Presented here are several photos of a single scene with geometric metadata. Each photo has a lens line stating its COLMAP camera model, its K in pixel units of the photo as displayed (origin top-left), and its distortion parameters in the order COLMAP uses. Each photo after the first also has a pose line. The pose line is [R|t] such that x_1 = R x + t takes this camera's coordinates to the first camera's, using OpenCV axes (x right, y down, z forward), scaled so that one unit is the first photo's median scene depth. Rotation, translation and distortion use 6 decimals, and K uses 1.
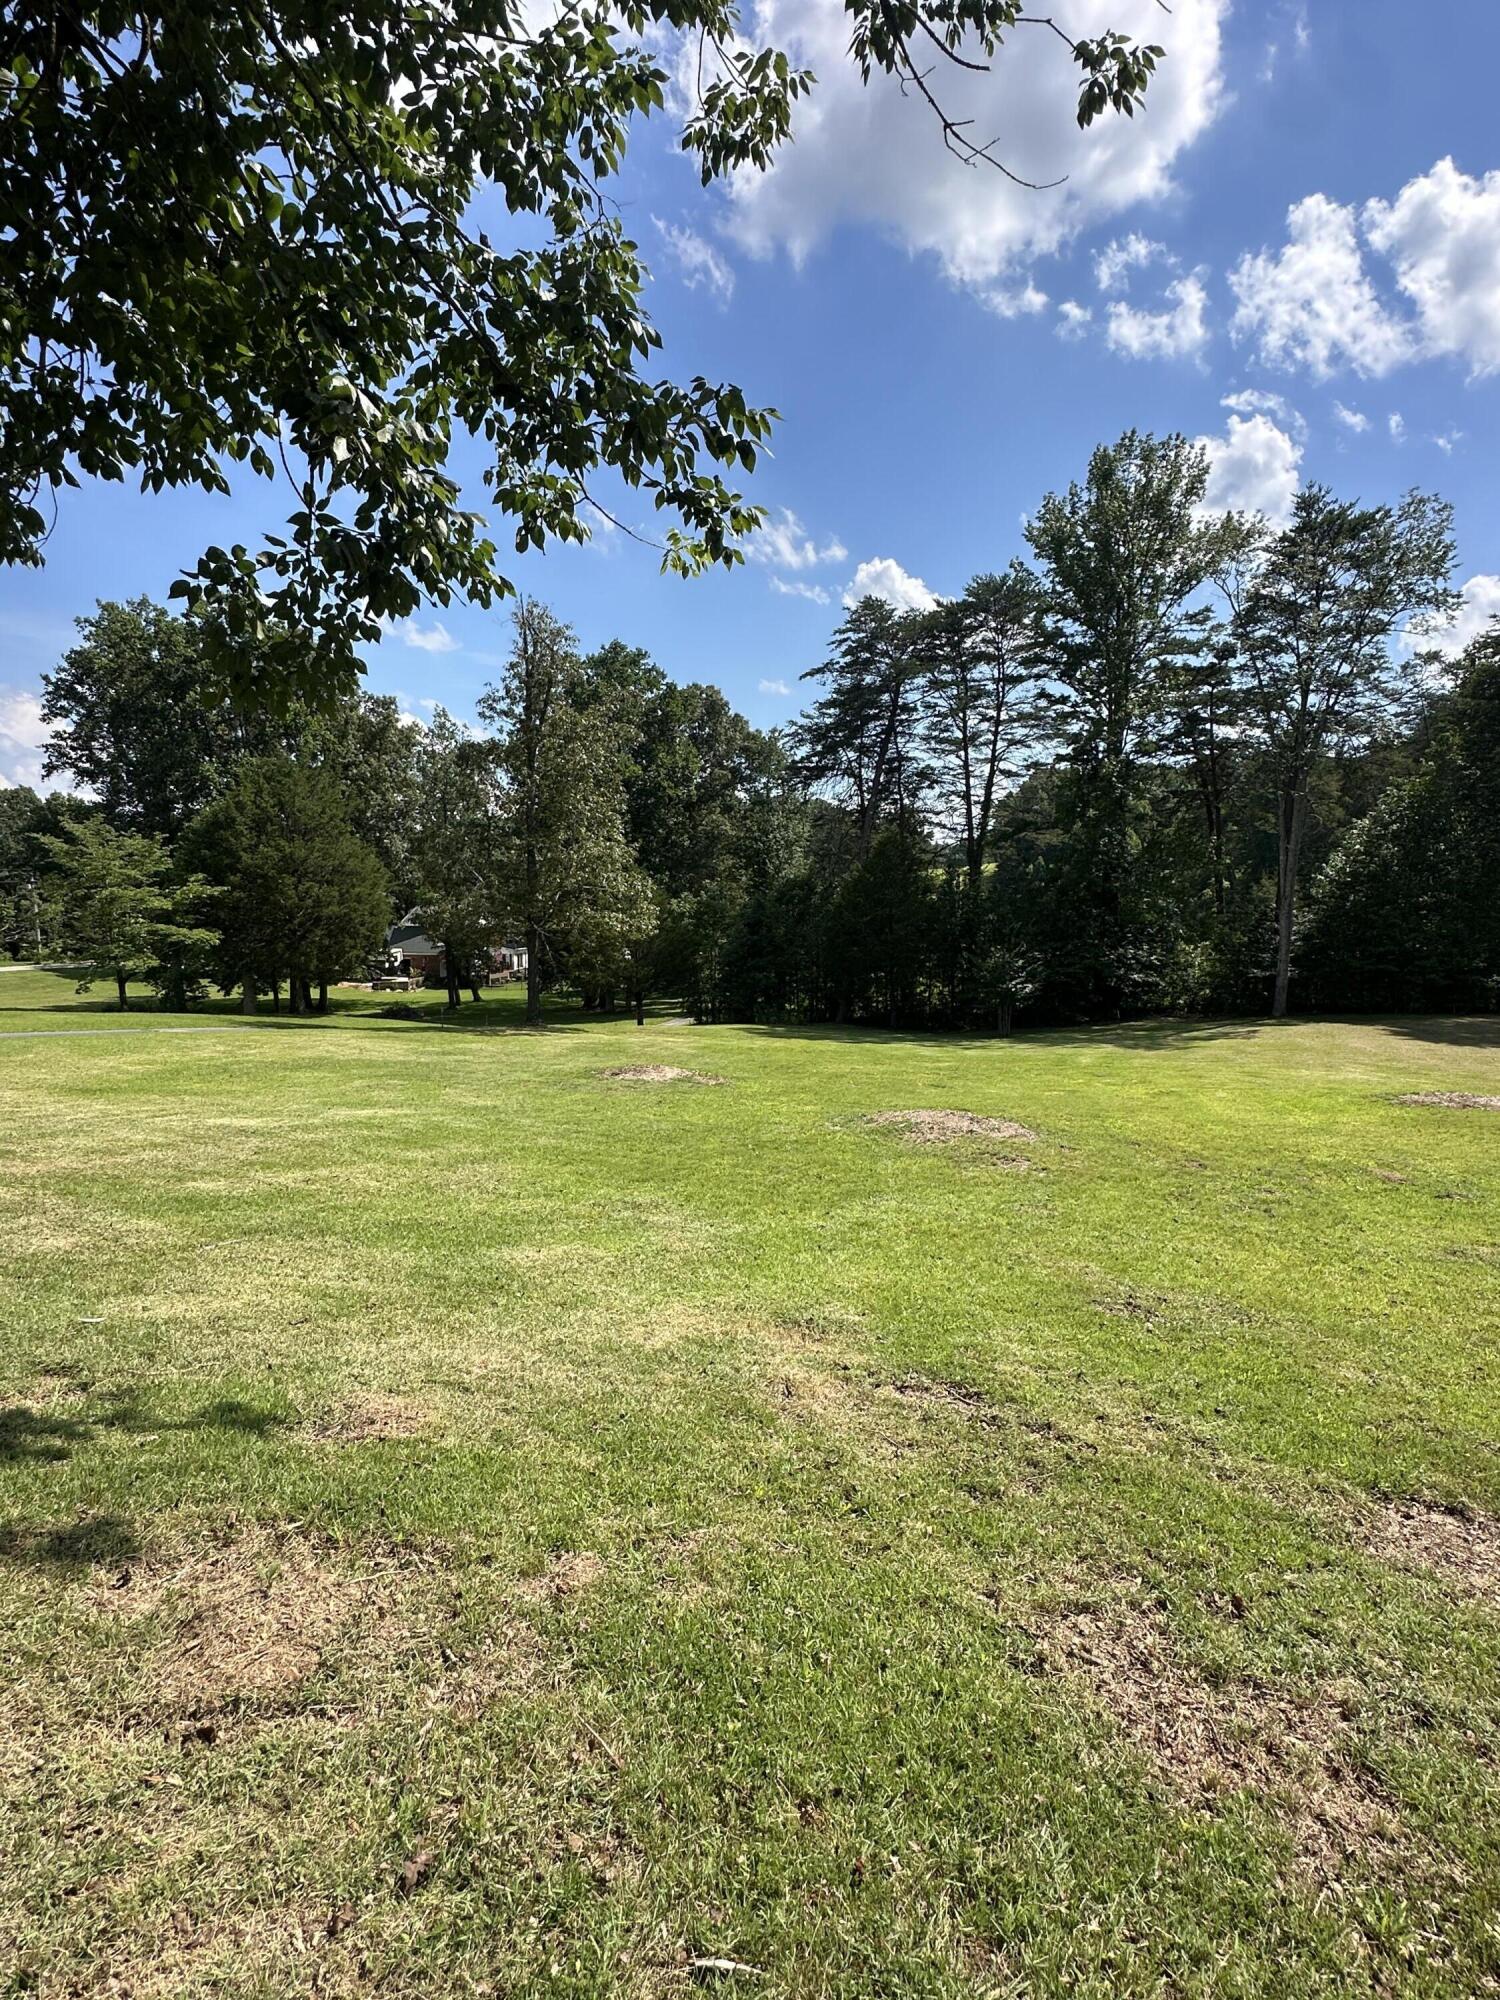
lens RADIAL K [[1014.6, 0, 749.7], [0, 1014.6, 998.8], [0, 0, 1]] dist [-0.006675, 0.001803]
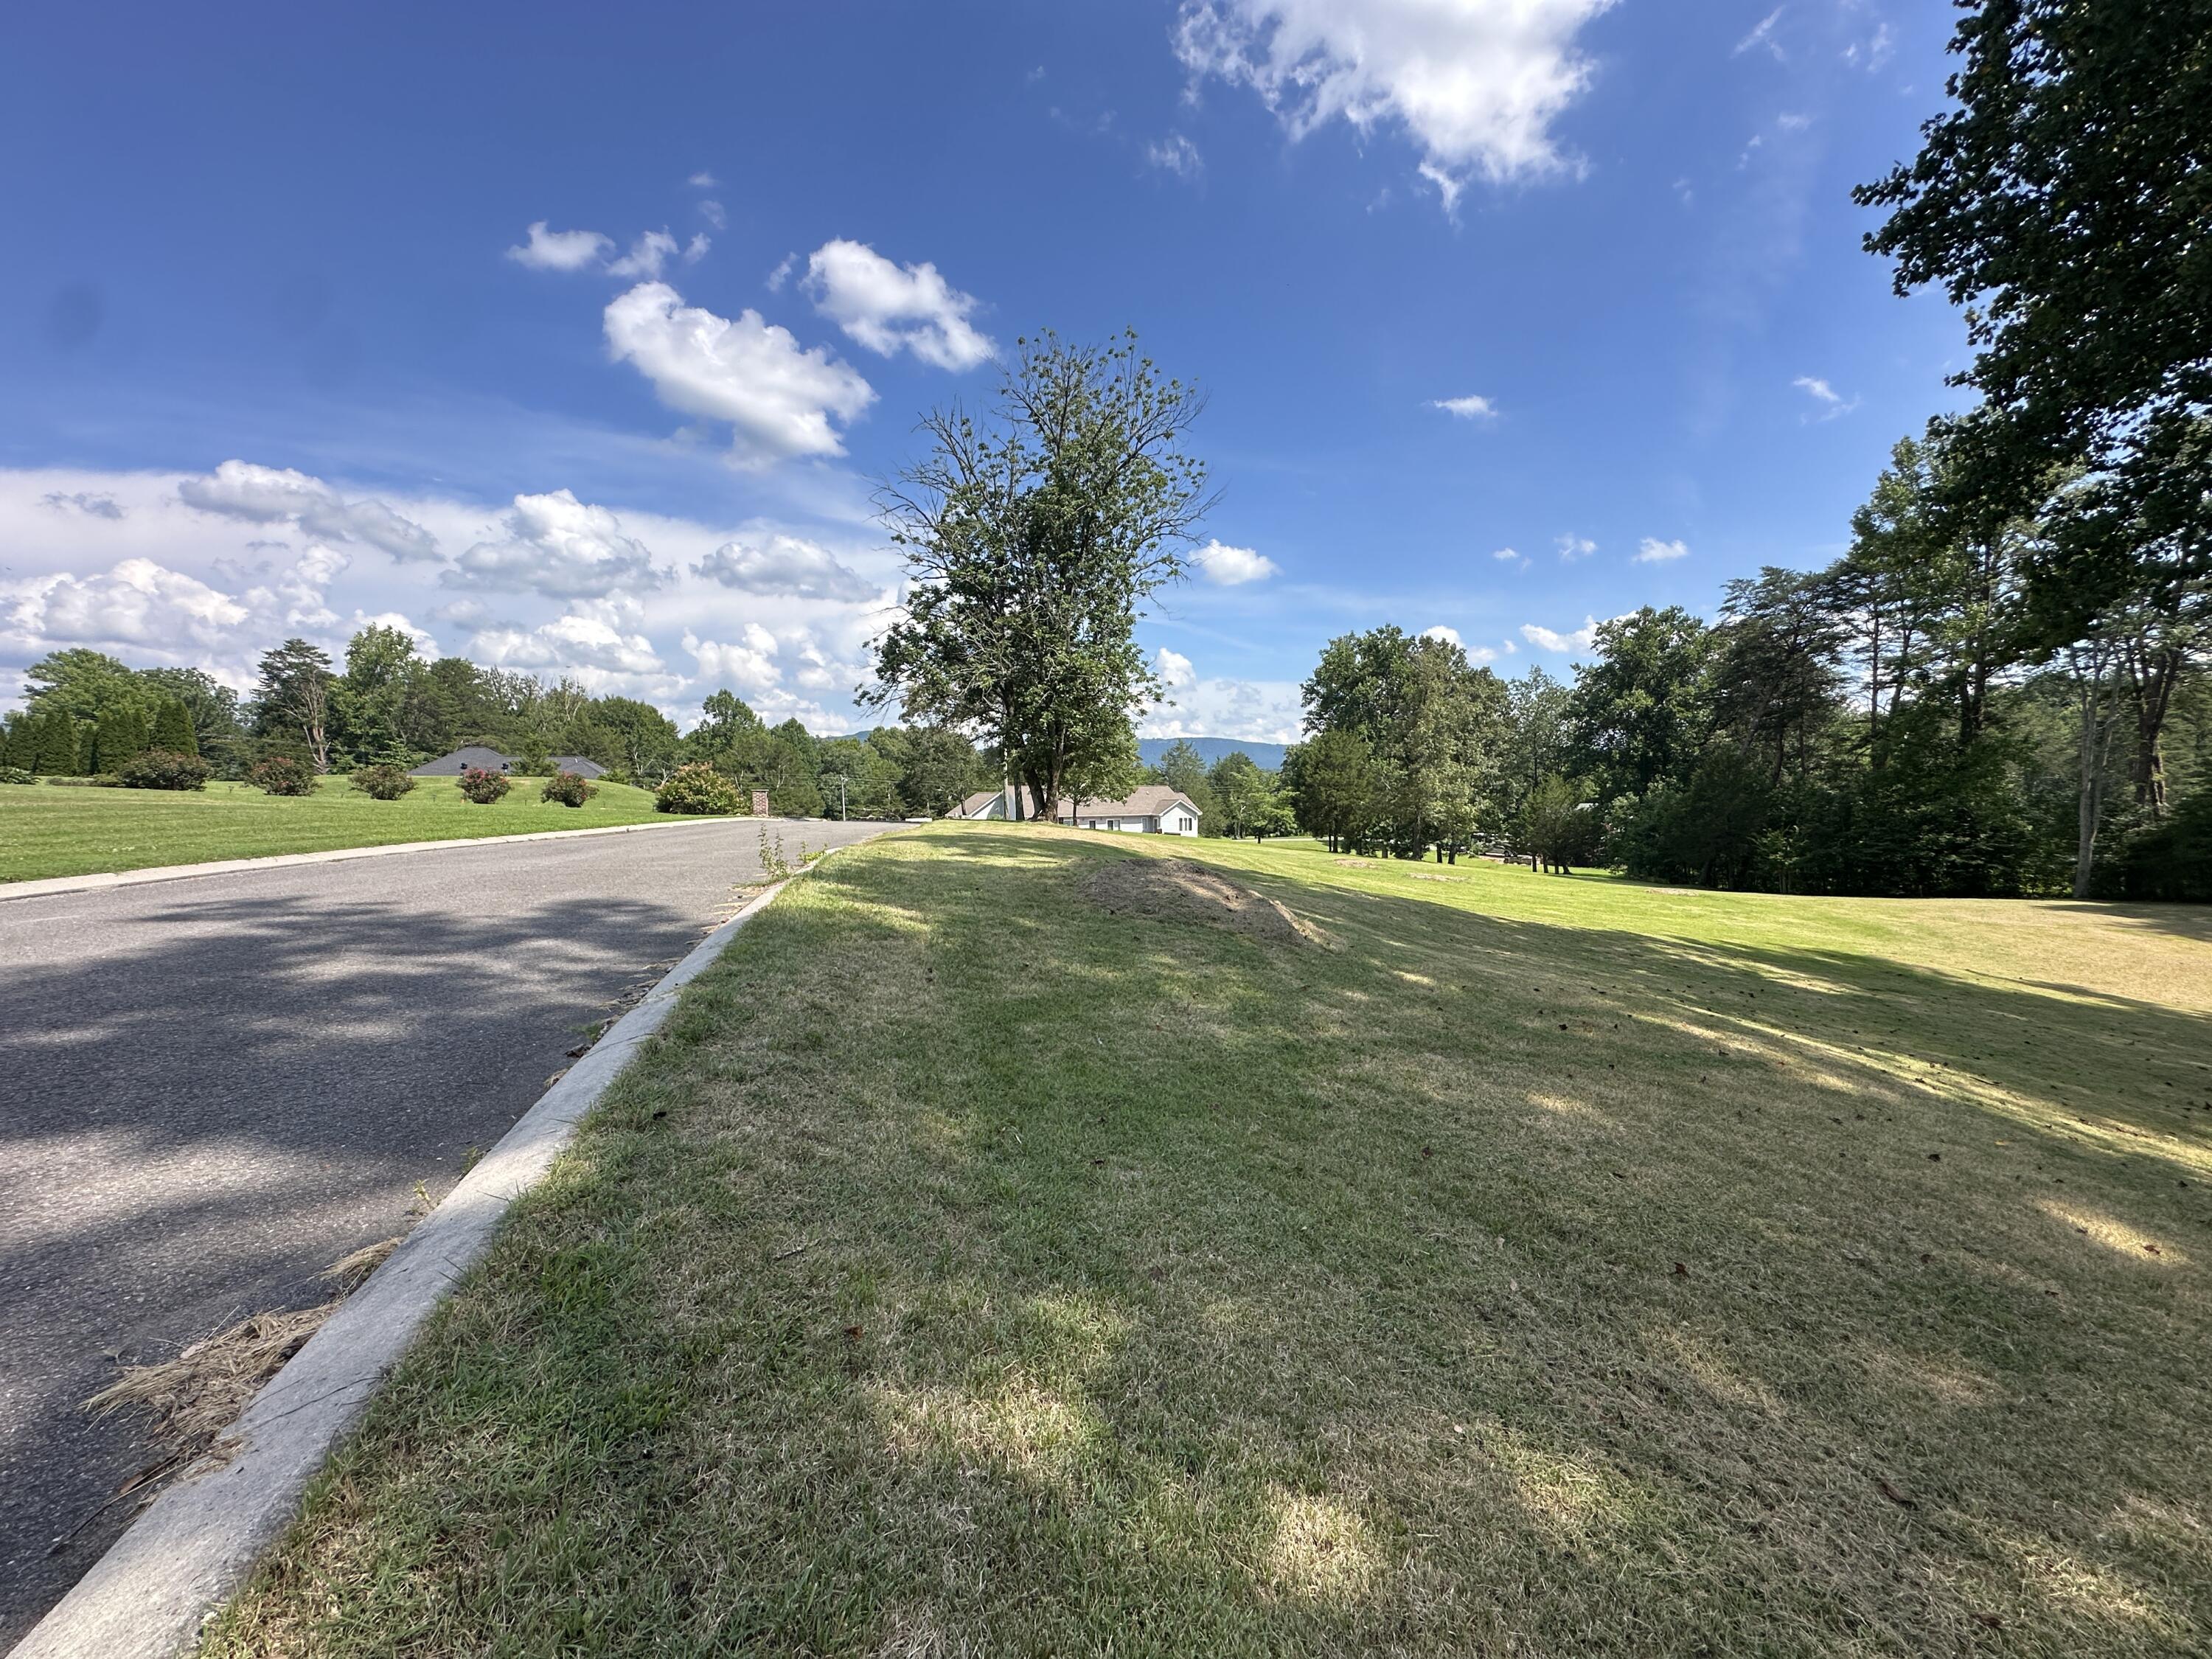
lens RADIAL K [[884.1, 0, 1105.4], [0, 884.1, 831.1], [0, 0, 1]] dist [-0.004502, 0.001363]
pose [[0.595863, 0.024229, -0.802721, 0.424370], [-0.075410, 0.996816, -0.025890, 0.031929], [0.799538, 0.075961, 0.595793, -0.275093]]
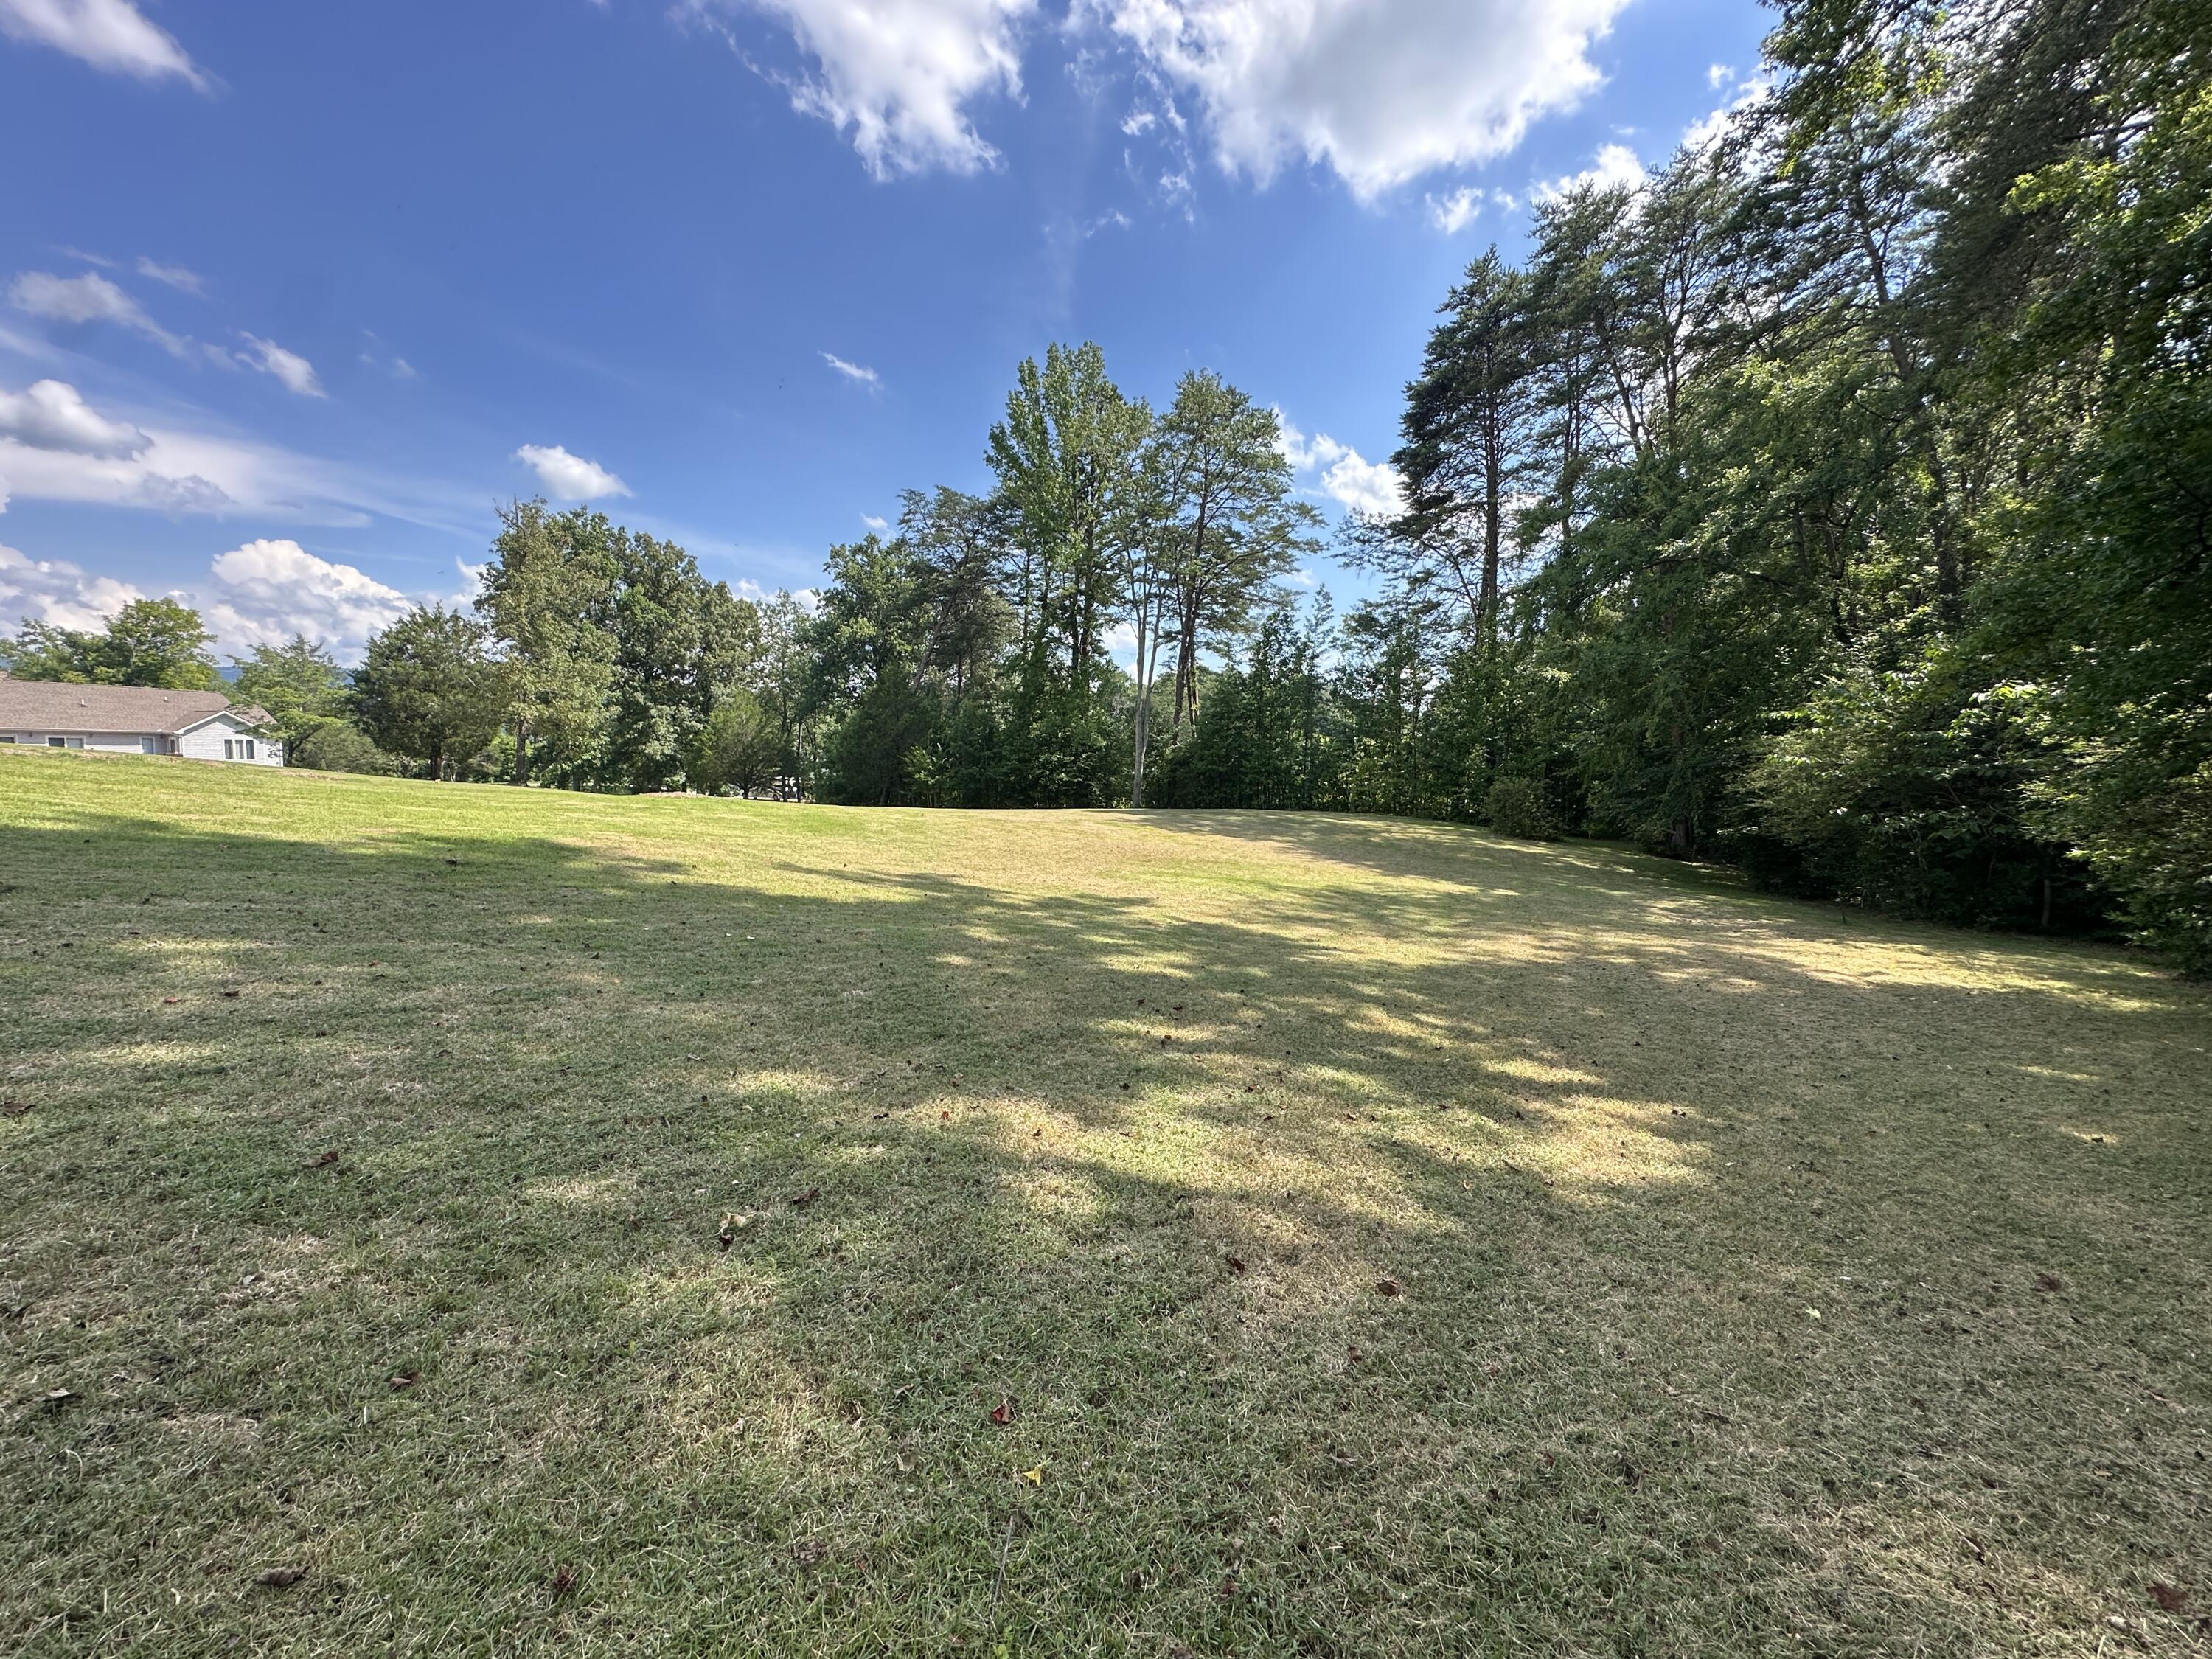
lens RADIAL K [[886.1, 0, 1092.6], [0, 886.1, 821.6], [0, 0, 1]] dist [-0.005485, 0.000458]
pose [[0.969631, 0.030423, -0.242673, 0.472061], [-0.038848, 0.998794, -0.030008, 0.044470], [0.241467, 0.038524, 0.969644, -0.017761]]
